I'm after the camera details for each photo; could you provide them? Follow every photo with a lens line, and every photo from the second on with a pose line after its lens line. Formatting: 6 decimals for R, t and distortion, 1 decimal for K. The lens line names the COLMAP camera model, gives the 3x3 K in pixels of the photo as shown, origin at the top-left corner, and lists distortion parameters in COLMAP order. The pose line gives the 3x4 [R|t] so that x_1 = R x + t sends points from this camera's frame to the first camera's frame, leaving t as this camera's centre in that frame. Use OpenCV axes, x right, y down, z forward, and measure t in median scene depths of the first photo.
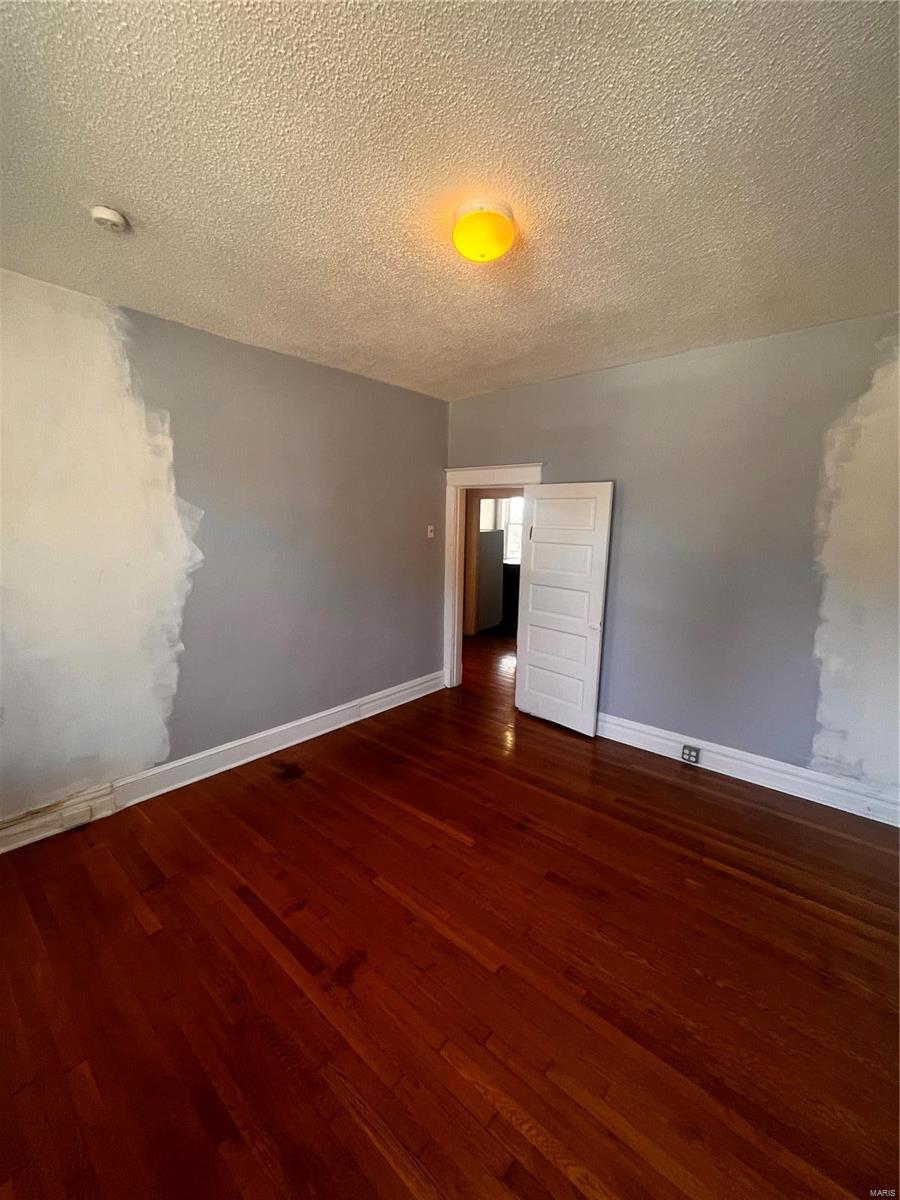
lens RADIAL K [[483.2, 0, 450.8], [0, 483.2, 601.0], [0, 0, 1]] dist [-0.002435, -0.000869]
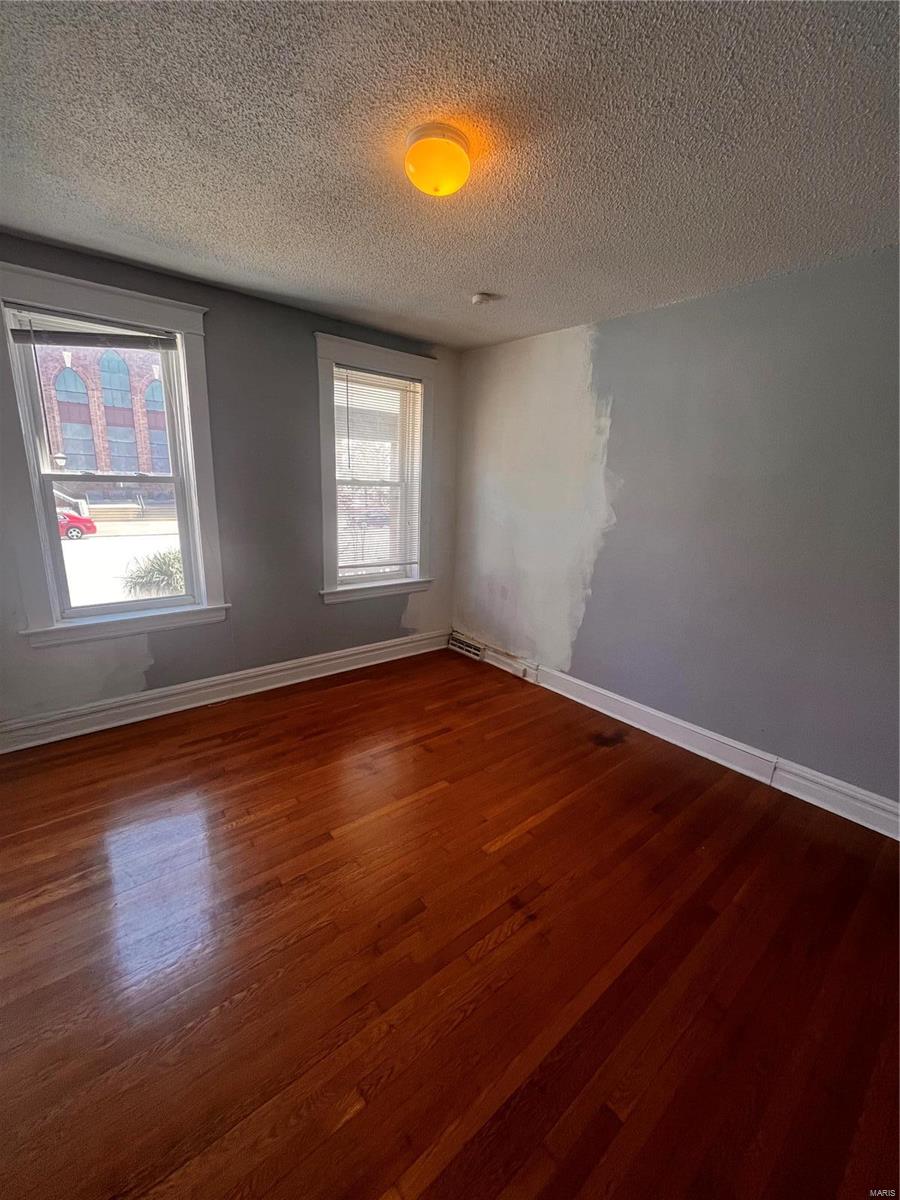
lens RADIAL K [[483.2, 0, 446.8], [0, 483.2, 601.8], [0, 0, 1]] dist [-0.002435, -0.000869]
pose [[-0.170023, 0.216366, -0.961394, 0.728803], [-0.200124, 0.947687, 0.248674, -0.119779], [0.964905, 0.234679, -0.117829, 0.839482]]
